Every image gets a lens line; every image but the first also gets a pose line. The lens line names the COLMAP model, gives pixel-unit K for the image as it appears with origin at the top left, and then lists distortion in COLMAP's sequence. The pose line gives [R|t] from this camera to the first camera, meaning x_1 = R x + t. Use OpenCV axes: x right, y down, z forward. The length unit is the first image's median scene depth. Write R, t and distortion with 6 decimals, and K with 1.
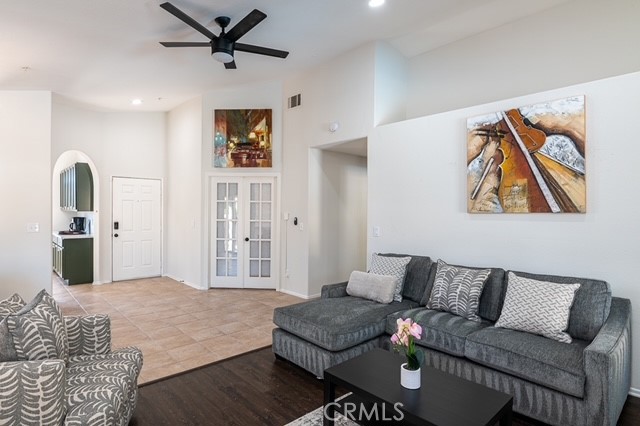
lens RADIAL K [[370.6, 0, 318.9], [0, 370.6, 215.4], [0, 0, 1]] dist [-0.002532, -0.004421]
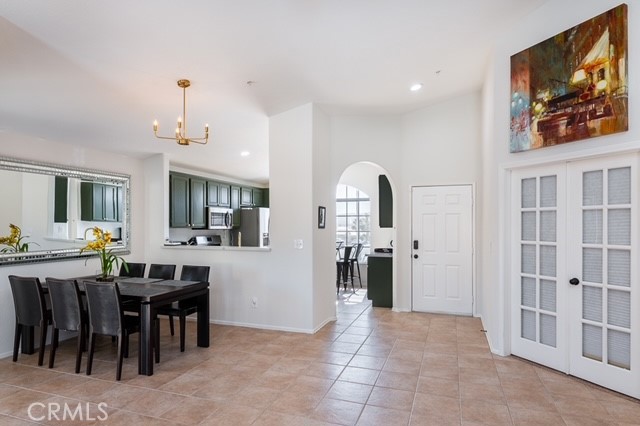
lens RADIAL K [[370.6, 0, 320.1], [0, 370.6, 226.7], [0, 0, 1]] dist [-0.002532, -0.004421]
pose [[0.438895, -0.005432, -0.898522, 0.115641], [-0.003909, 0.999961, -0.007955, -0.006109], [0.898530, 0.007004, 0.438856, 0.464984]]
